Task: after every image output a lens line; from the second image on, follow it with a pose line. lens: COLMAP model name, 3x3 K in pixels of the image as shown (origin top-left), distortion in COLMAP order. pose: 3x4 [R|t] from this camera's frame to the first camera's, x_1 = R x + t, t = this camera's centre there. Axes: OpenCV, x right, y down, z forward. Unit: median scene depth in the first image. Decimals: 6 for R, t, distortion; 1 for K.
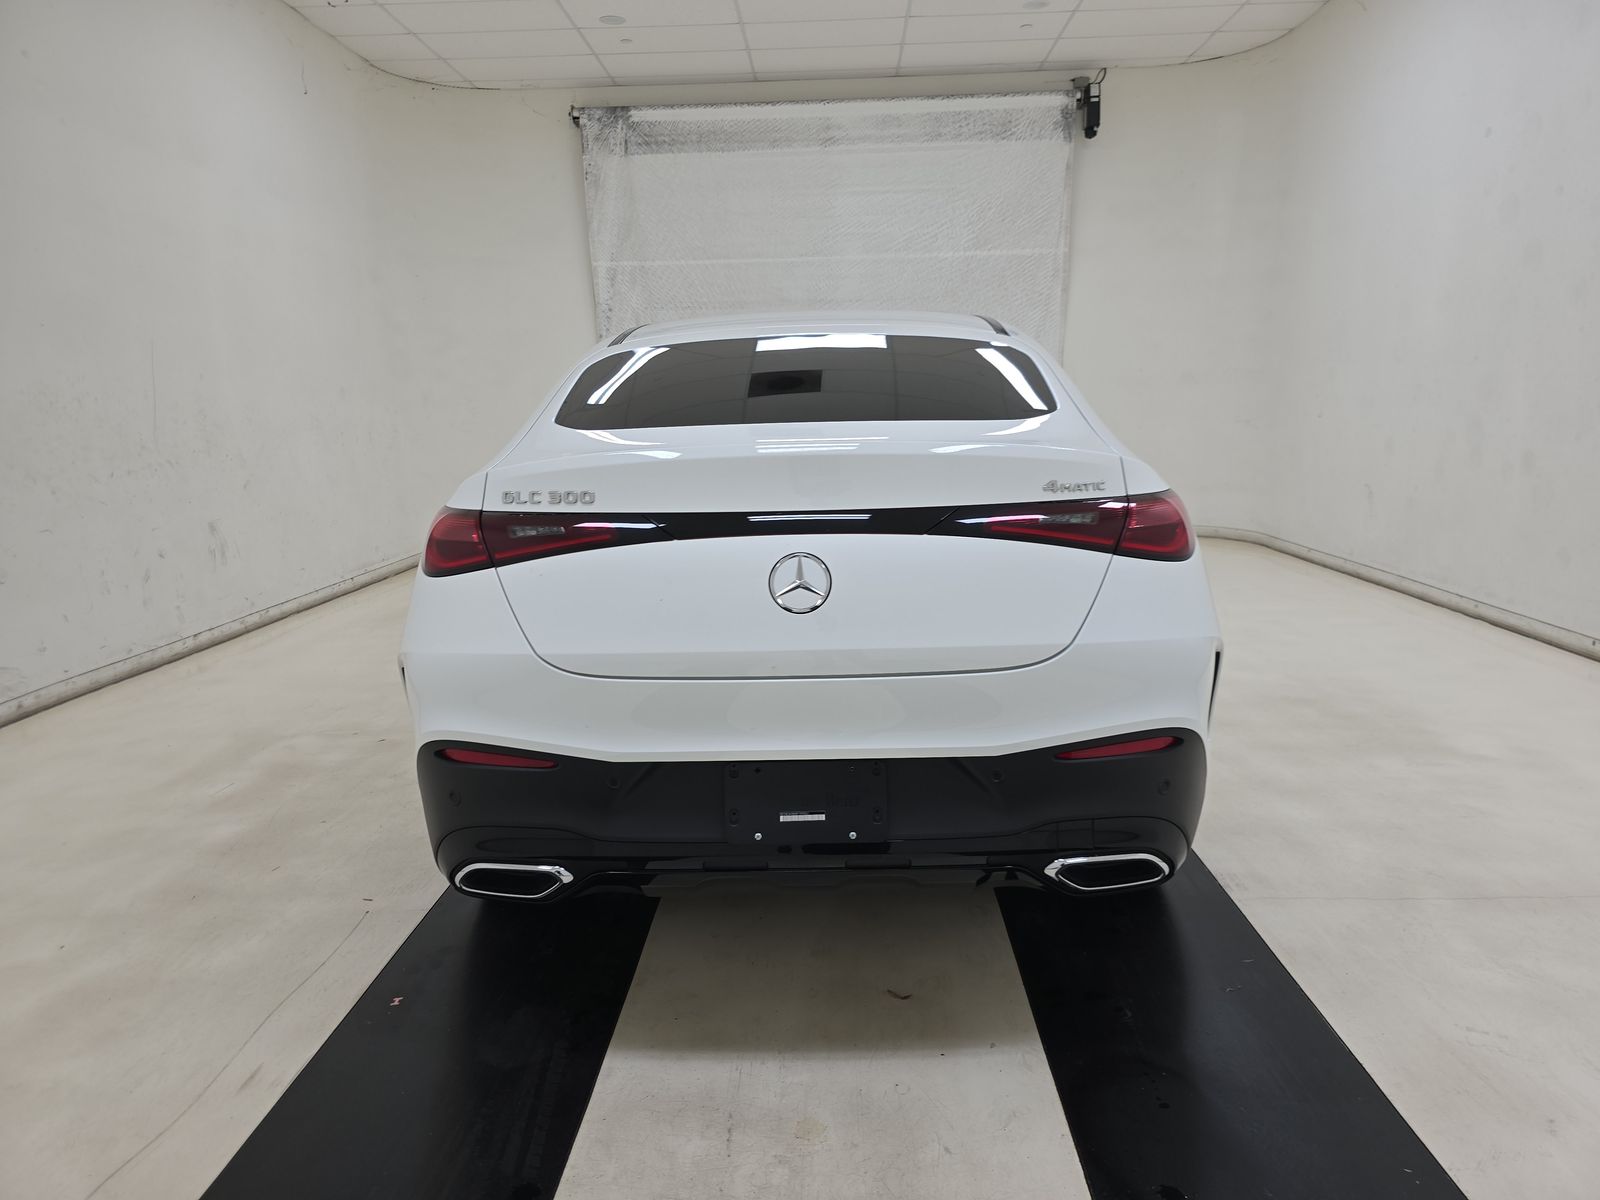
lens RADIAL K [[1078.8, 0, 818.4], [0, 1078.8, 602.9], [0, 0, 1]] dist [0.018033, -0.027214]
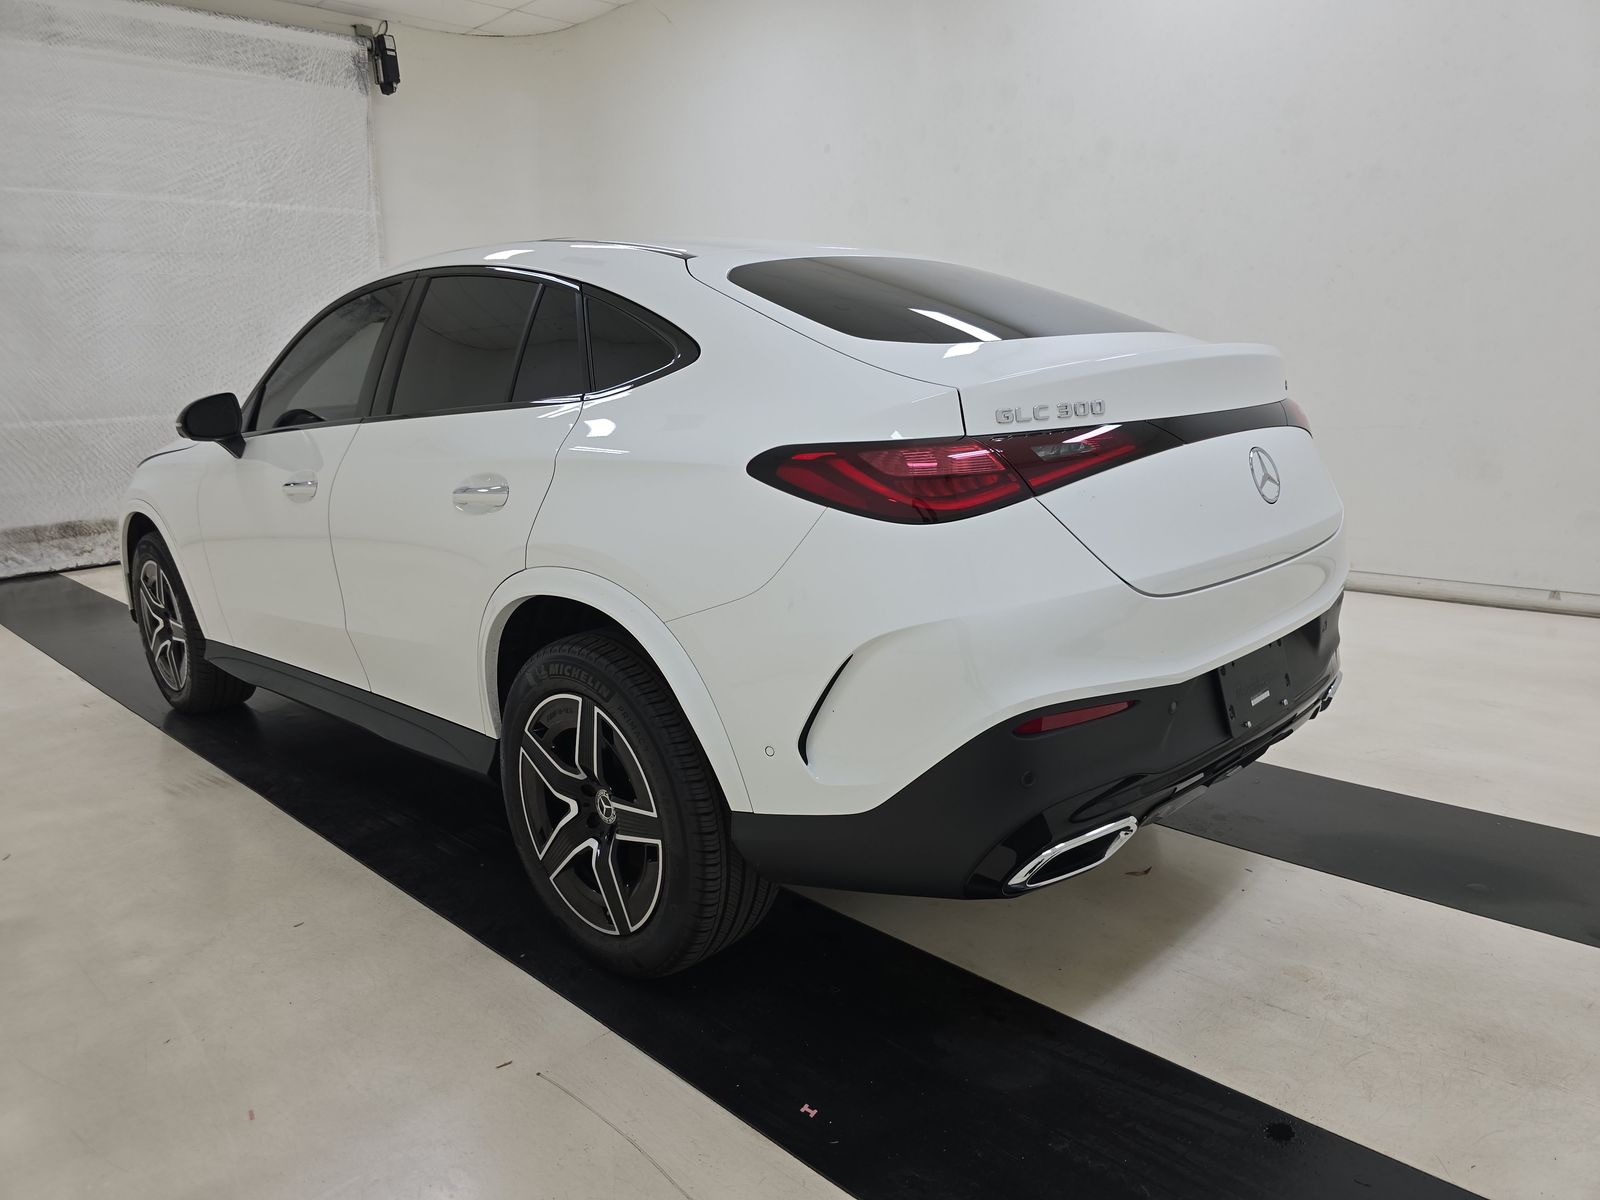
lens RADIAL K [[1078.8, 0, 818.4], [0, 1078.8, 602.9], [0, 0, 1]] dist [0.018033, -0.027214]
pose [[0.679316, -0.153720, 0.717565, -0.229255], [0.151317, 0.986143, 0.068005, -0.007471], [-0.718076, 0.062383, 0.693163, 0.120355]]
